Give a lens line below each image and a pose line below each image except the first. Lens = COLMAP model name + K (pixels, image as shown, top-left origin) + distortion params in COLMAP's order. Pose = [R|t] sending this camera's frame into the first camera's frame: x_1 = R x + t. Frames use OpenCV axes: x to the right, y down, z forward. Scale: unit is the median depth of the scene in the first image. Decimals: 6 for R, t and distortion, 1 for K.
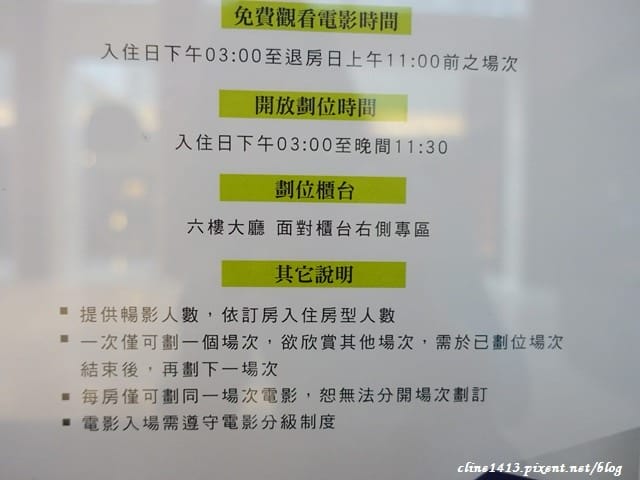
lens RADIAL K [[505.3, 0, 321.6], [0, 505.3, 240.8], [0, 0, 1]] dist [0.026232, -0.001519]
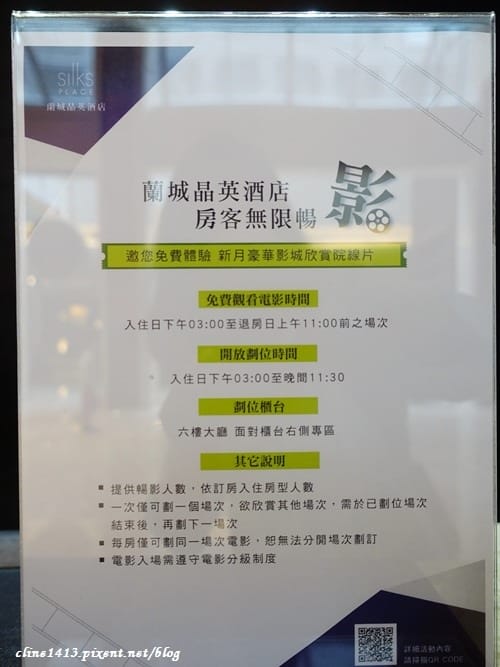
lens RADIAL K [[526.6, 0, 248.3], [0, 526.6, 332.1], [0, 0, 1]] dist [0.026232, -0.001519]
pose [[0.999231, -0.021580, -0.032752, 0.011456], [0.020141, 0.998843, -0.043662, -0.257940], [0.033656, 0.042969, 0.998509, -0.627391]]
